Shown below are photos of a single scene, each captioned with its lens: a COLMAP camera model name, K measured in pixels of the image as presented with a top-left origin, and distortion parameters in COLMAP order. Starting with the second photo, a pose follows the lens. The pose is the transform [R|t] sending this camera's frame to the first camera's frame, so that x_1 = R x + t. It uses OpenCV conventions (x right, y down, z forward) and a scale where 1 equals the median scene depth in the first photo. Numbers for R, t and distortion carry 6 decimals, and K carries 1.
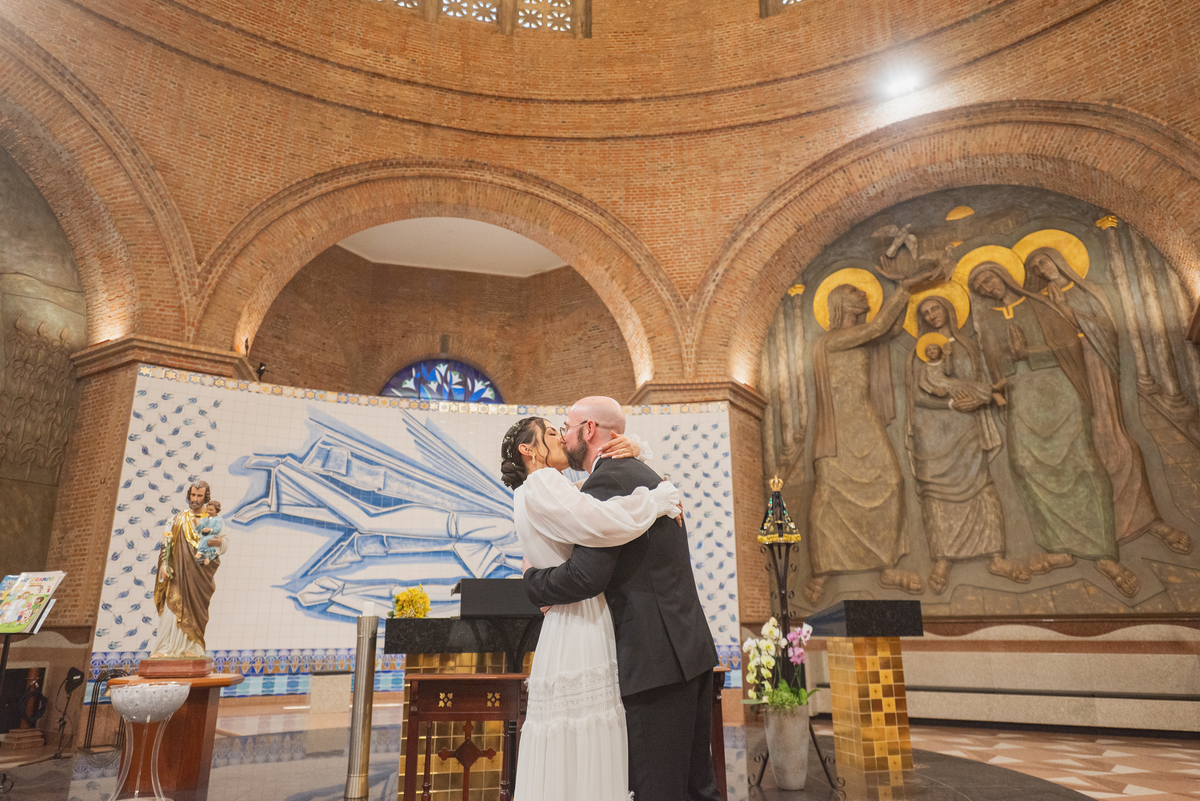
lens RADIAL K [[780.5, 0, 600.5], [0, 780.5, 402.2], [0, 0, 1]] dist [-0.003290, -0.002301]
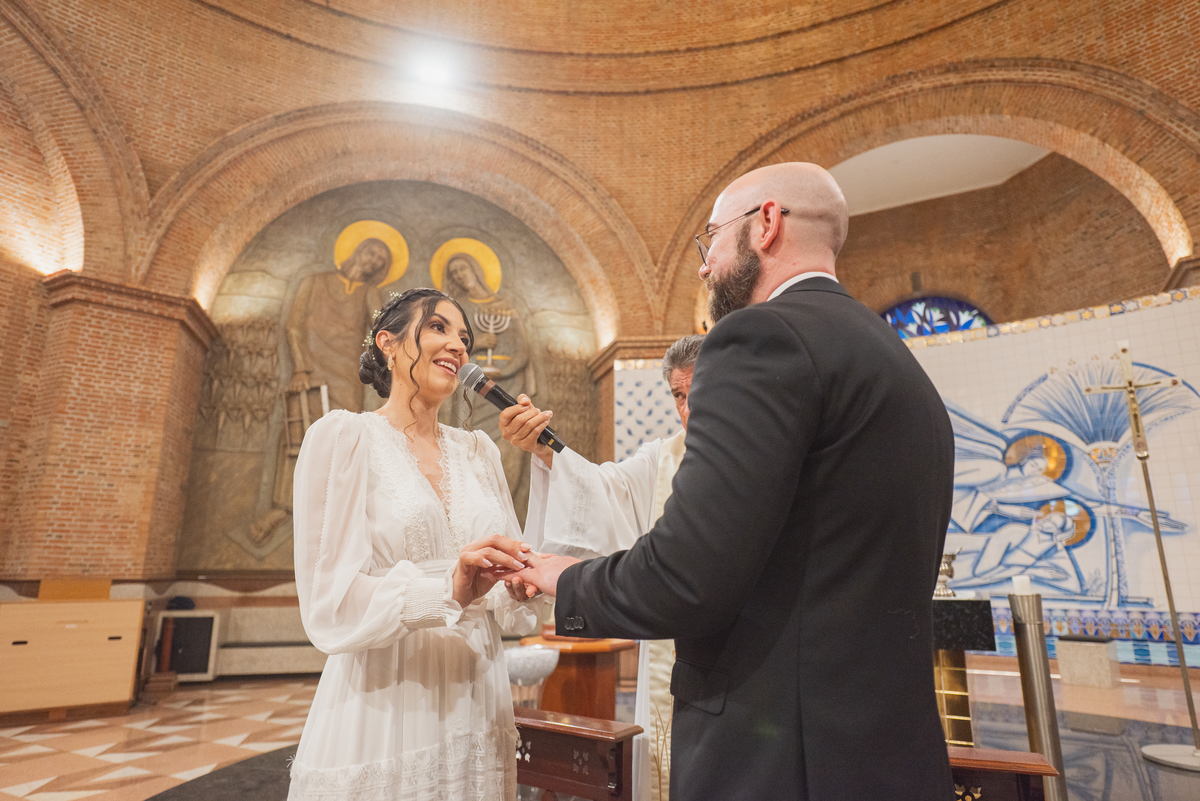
lens RADIAL K [[701.7, 0, 603.6], [0, 701.7, 403.3], [0, 0, 1]] dist [-0.003749, -0.001200]
pose [[0.748134, -0.145331, -0.647437, 0.061458], [0.176748, 0.984115, -0.016667, 0.023284], [0.639575, -0.101964, 0.761937, 0.132538]]
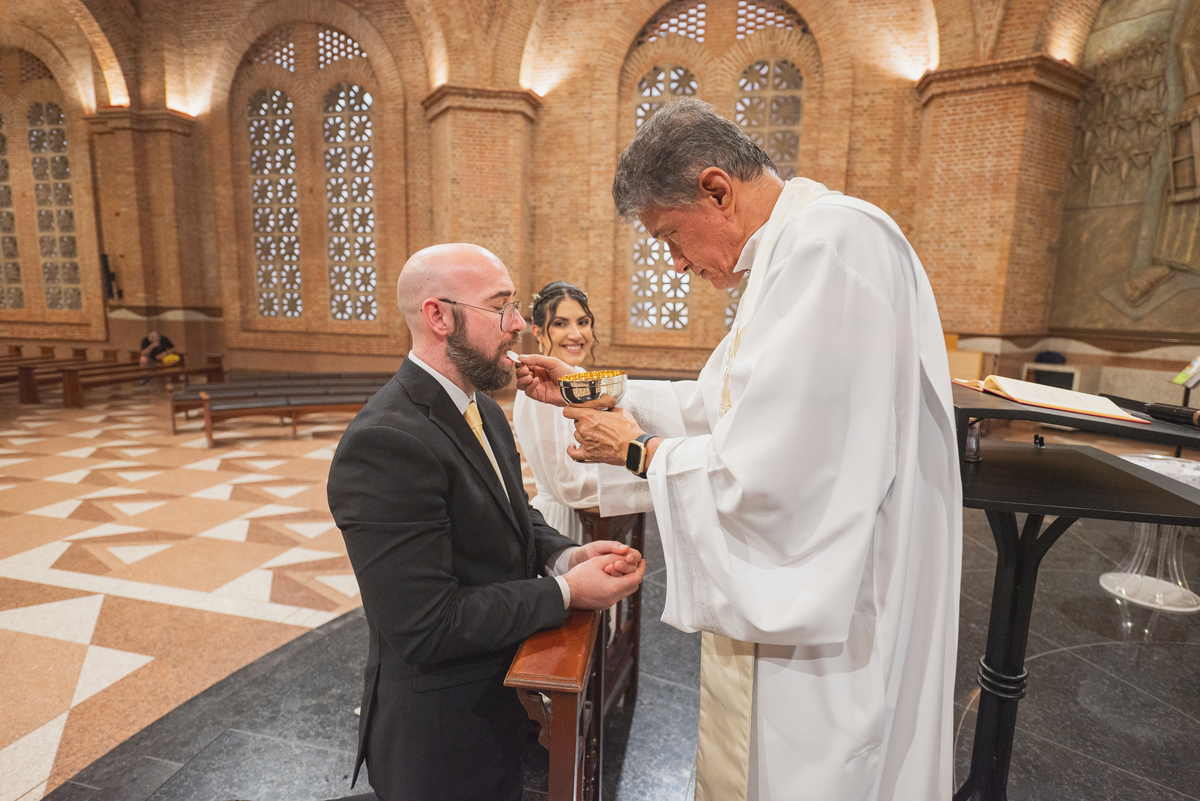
lens RADIAL K [[623.3, 0, 599.1], [0, 623.3, 402.5], [0, 0, 1]] dist [-0.005098, -0.001678]
pose [[-0.441838, 0.137060, -0.886563, 0.089440], [0.224600, 0.973686, 0.038594, 0.049114], [0.868524, -0.182070, -0.460995, 0.274422]]
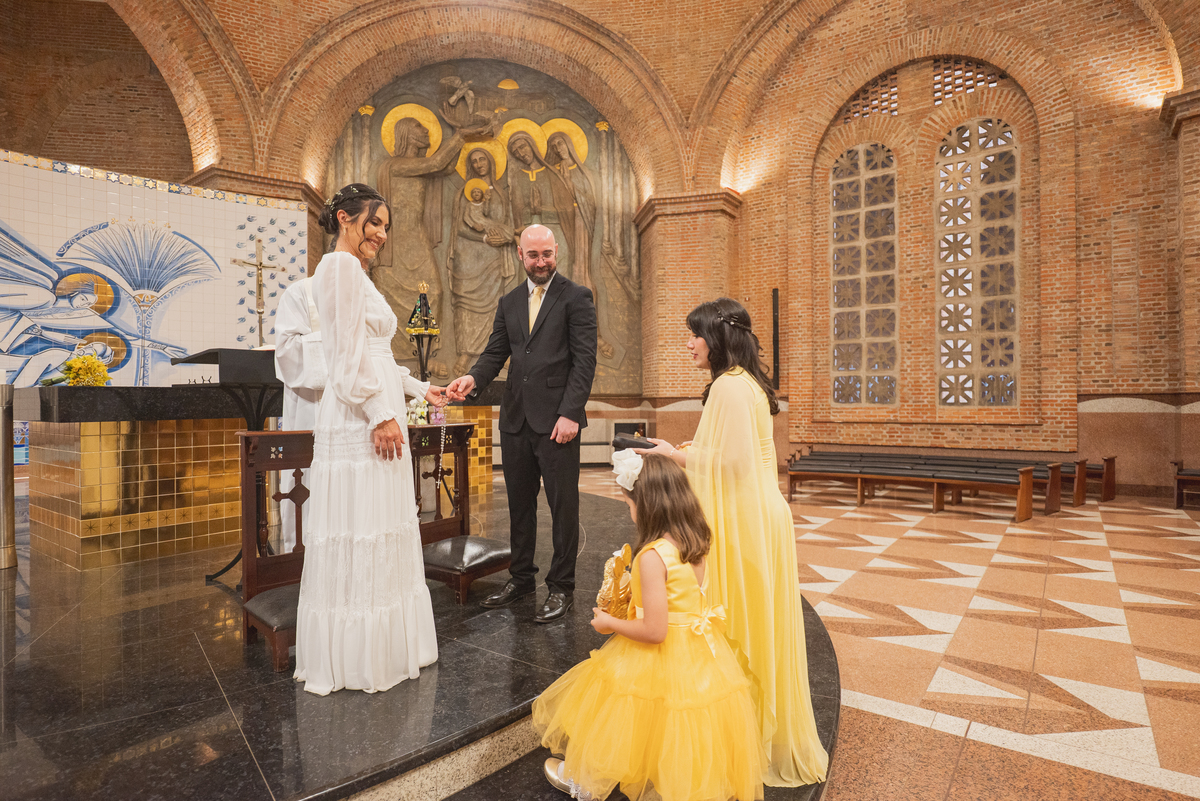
lens RADIAL K [[643.6, 0, 605.8], [0, 643.6, 402.7], [0, 0, 1]] dist [-0.009076, 0.000070]
pose [[0.760697, -0.000734, 0.649106, -0.093169], [-0.176079, 0.962271, 0.207437, 0.007796], [-0.624769, -0.272091, 0.731868, 0.009765]]
